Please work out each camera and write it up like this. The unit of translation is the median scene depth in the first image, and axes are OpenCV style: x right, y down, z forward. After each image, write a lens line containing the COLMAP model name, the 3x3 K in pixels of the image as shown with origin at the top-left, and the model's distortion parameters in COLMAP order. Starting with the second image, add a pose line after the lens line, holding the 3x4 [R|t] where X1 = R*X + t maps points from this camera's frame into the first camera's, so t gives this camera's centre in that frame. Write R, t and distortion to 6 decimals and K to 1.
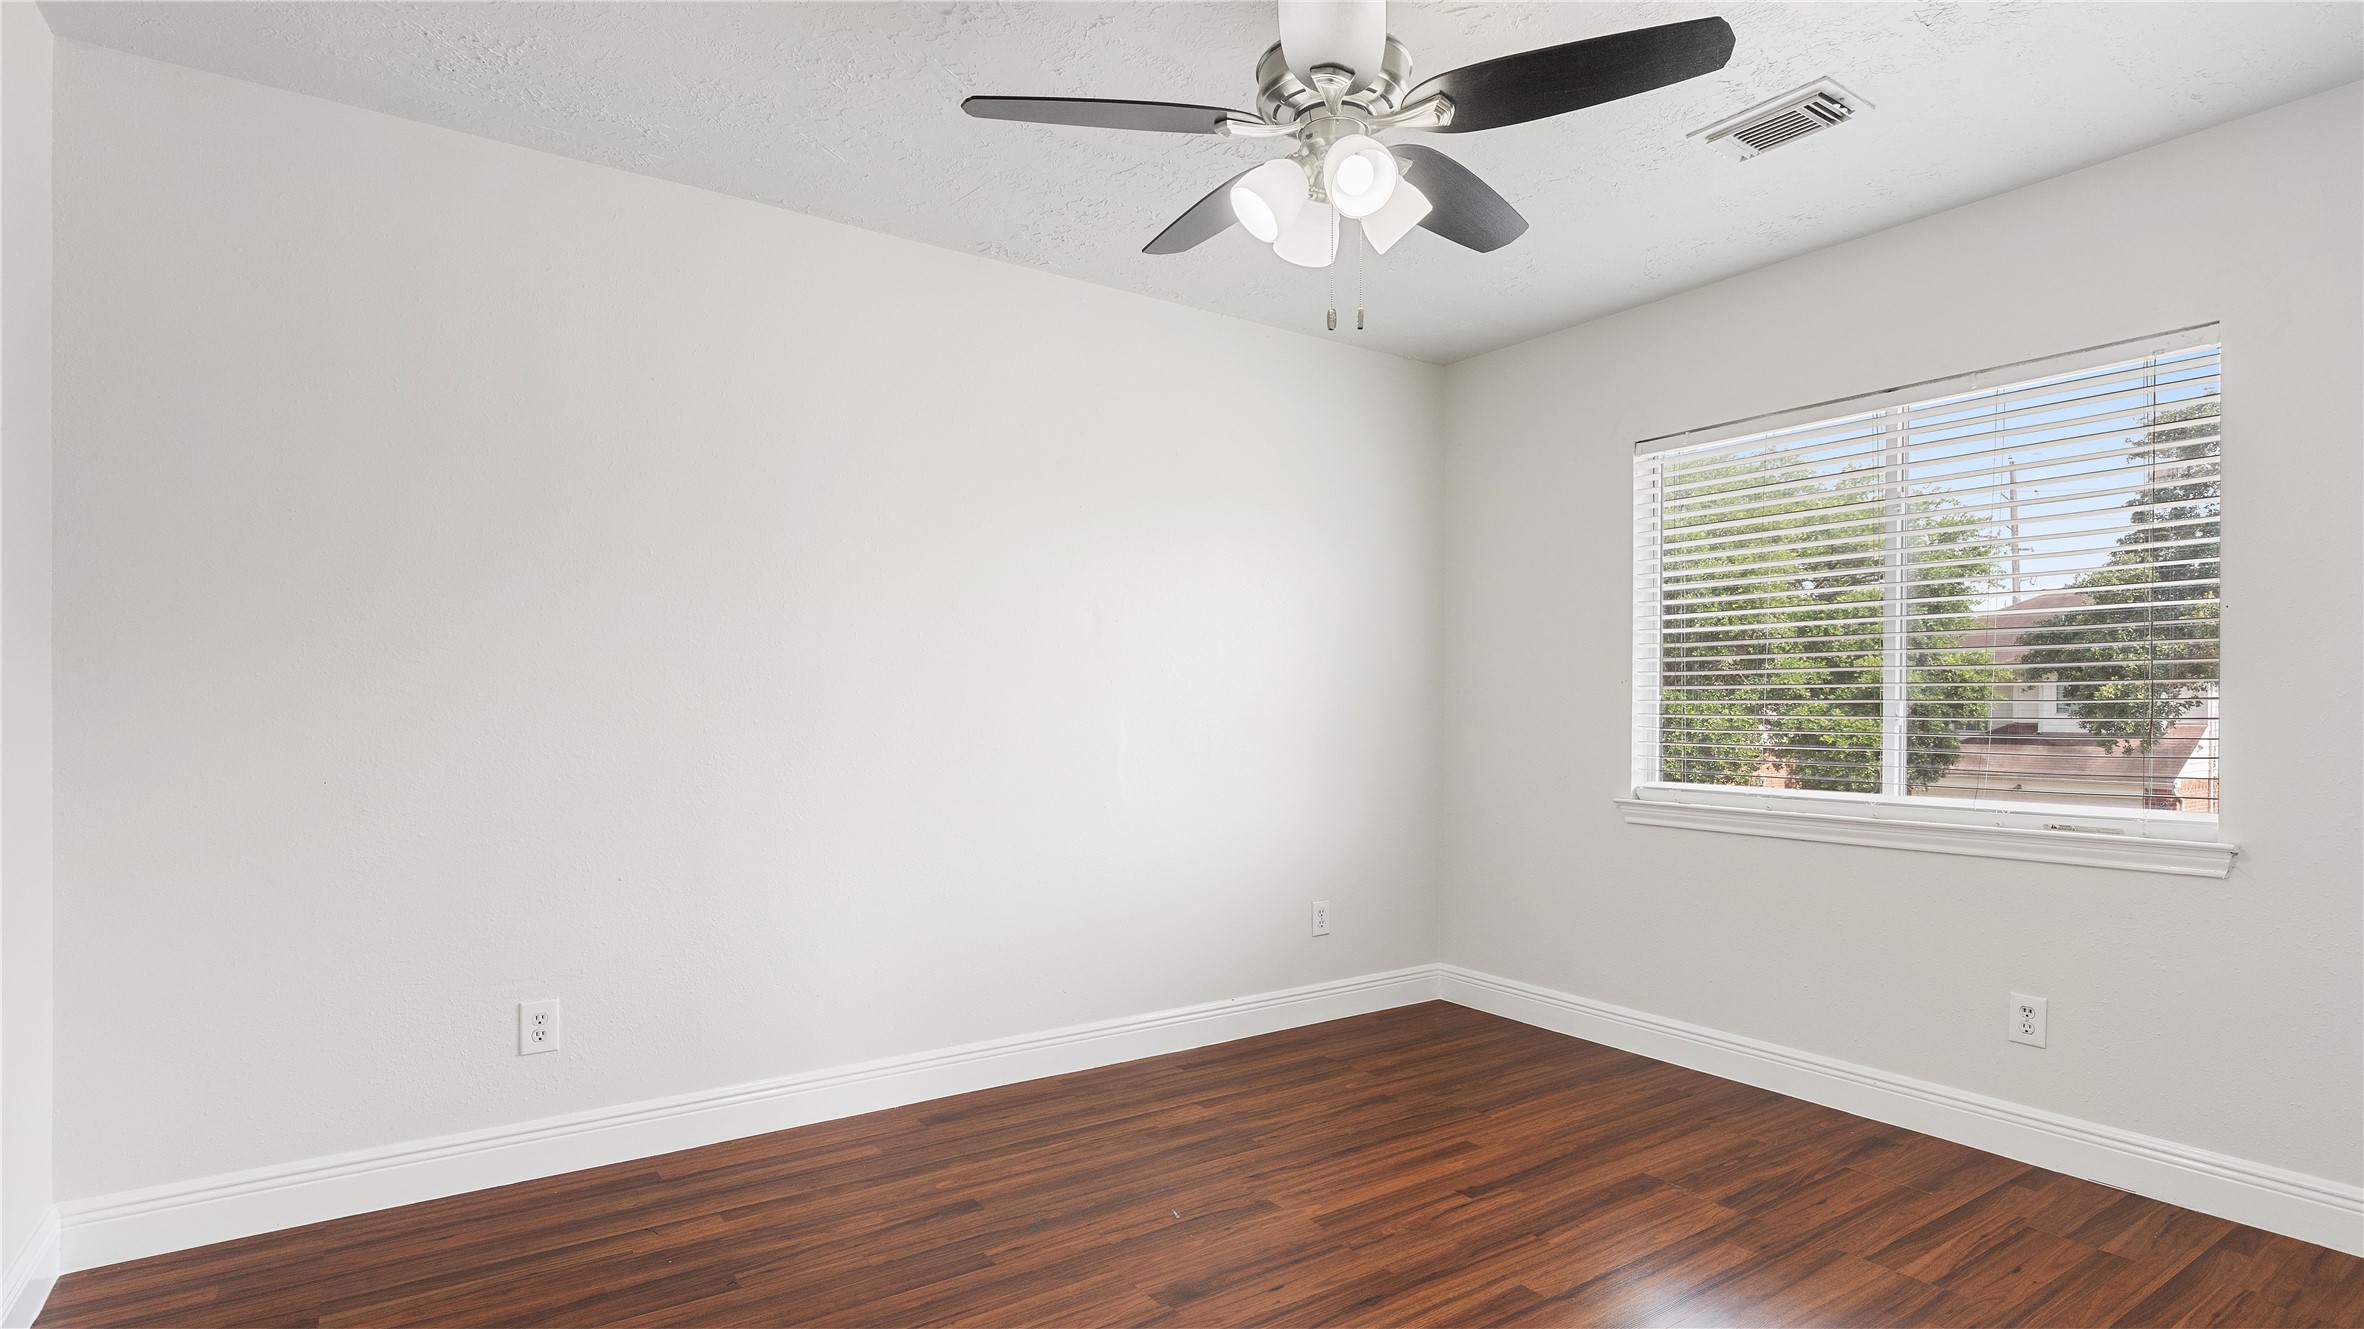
lens RADIAL K [[1166.0, 0, 1193.7], [0, 1166.0, 670.1], [0, 0, 1]] dist [0.001912, 0.001438]
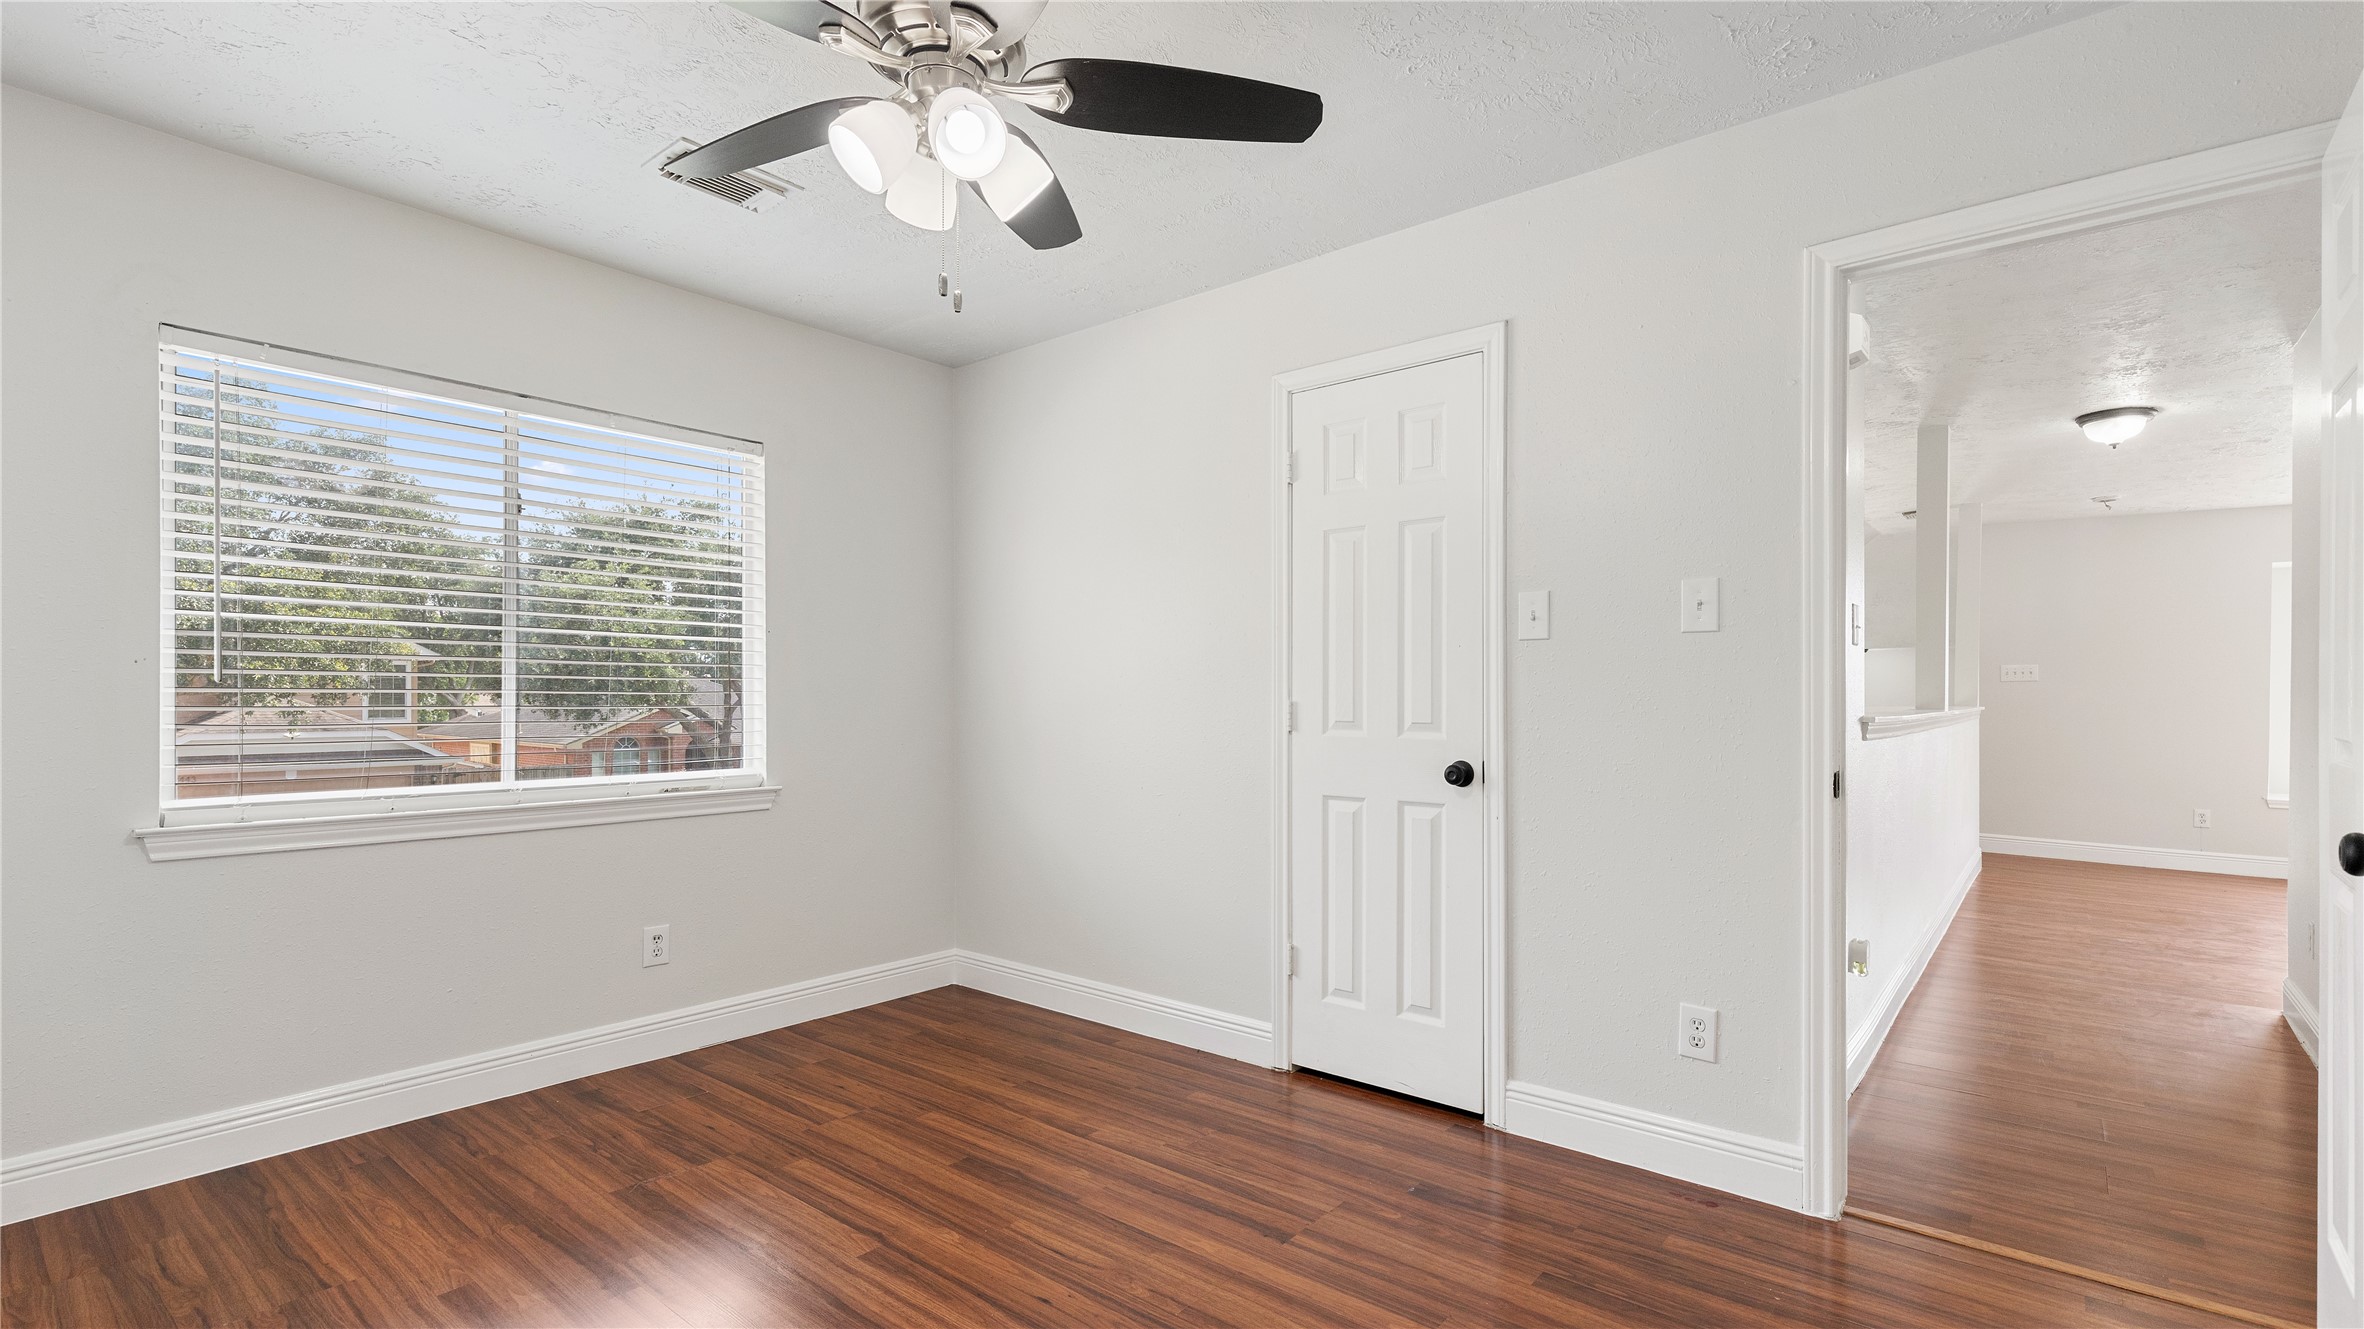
lens RADIAL K [[1069.8, 0, 1199.7], [0, 1069.8, 682.0], [0, 0, 1]] dist [0.010385, 0.000637]
pose [[-0.265819, 0.006980, 0.963998, -0.578751], [-0.035991, 0.999205, -0.017159, 0.013987], [-0.963351, -0.039257, -0.265357, 0.775770]]
